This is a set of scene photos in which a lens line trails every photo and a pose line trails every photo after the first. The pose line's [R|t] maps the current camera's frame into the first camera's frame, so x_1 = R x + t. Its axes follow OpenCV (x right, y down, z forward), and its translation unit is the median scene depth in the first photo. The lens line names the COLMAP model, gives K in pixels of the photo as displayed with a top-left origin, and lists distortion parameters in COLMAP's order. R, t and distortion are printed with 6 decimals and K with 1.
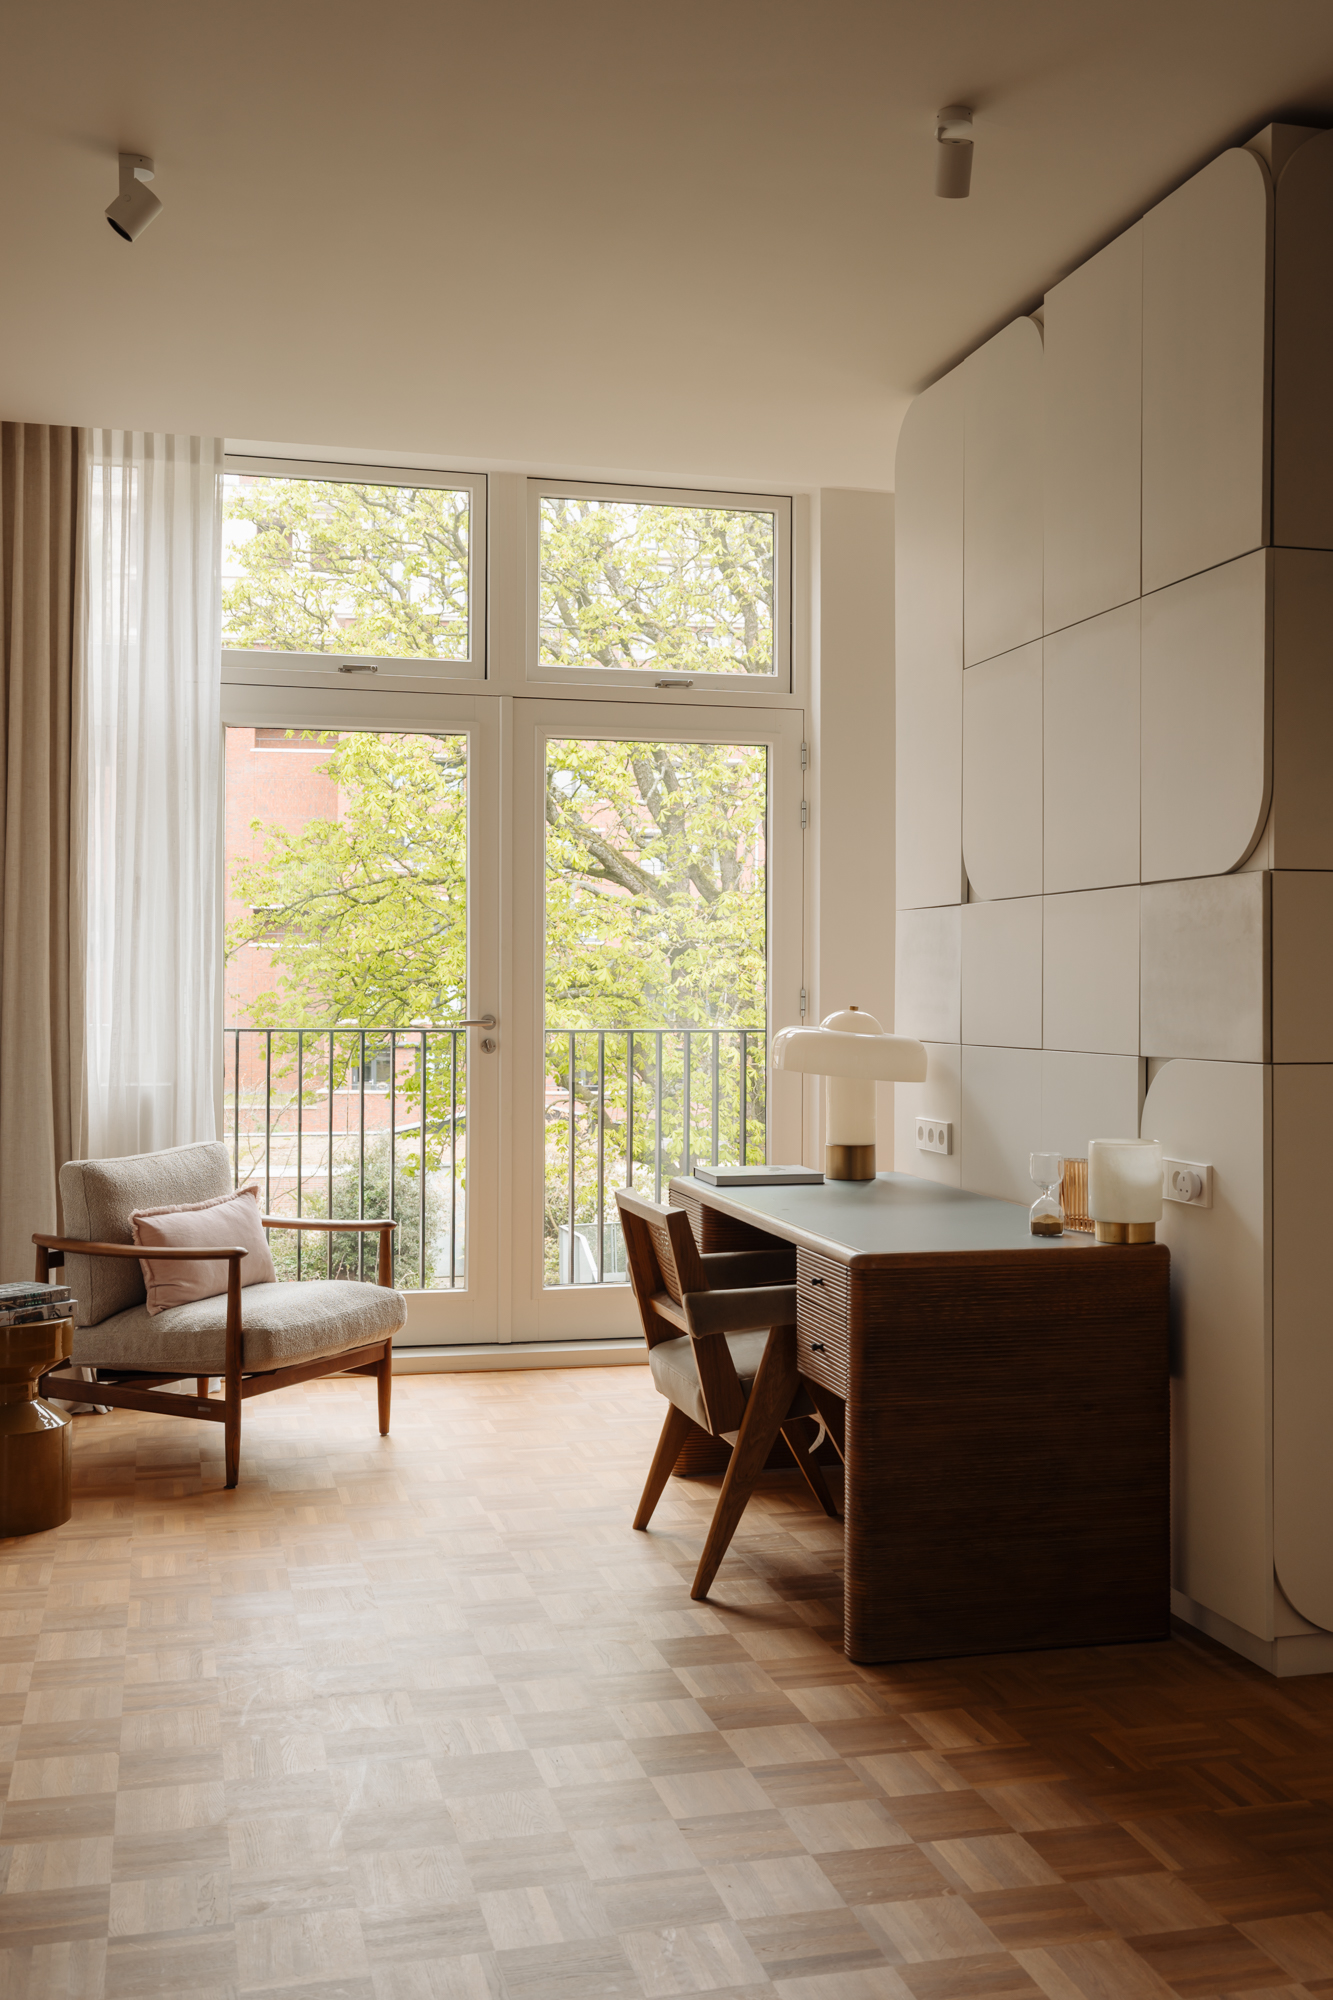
lens RADIAL K [[1915.1, 0, 664.8], [0, 1915.1, 985.7], [0, 0, 1]] dist [0.010154, 0.010884]
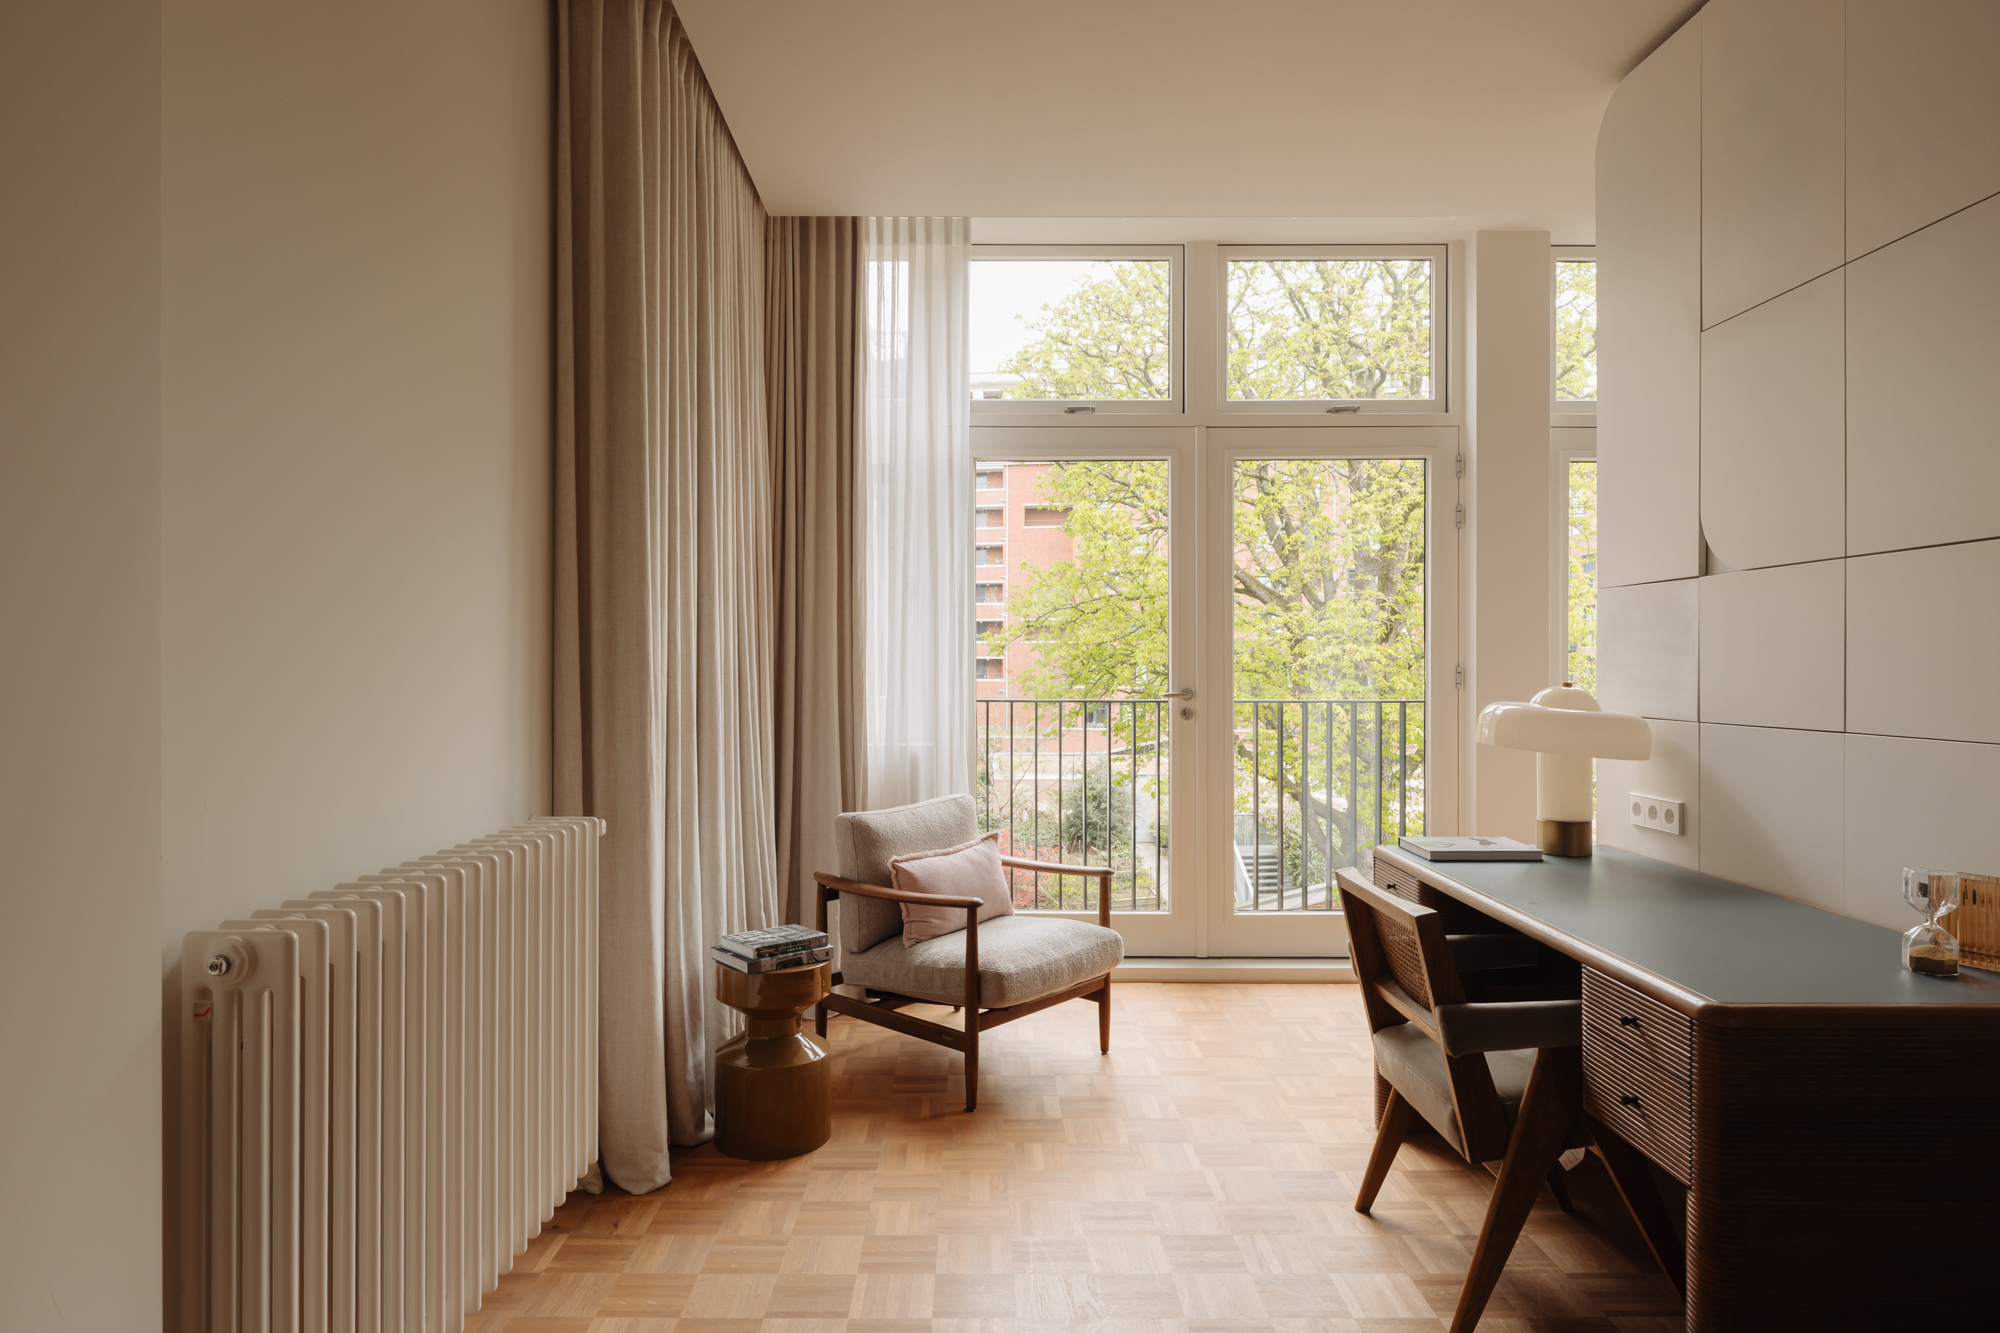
lens RADIAL K [[984.7, 0, 996.8], [0, 984.7, 669.6], [0, 0, 1]] dist [0.001201, -0.000004]
pose [[0.968877, -0.004959, -0.247492, -0.061169], [0.006045, 0.999975, 0.003629, 0.000212], [0.247468, -0.005012, 0.968883, 0.408774]]
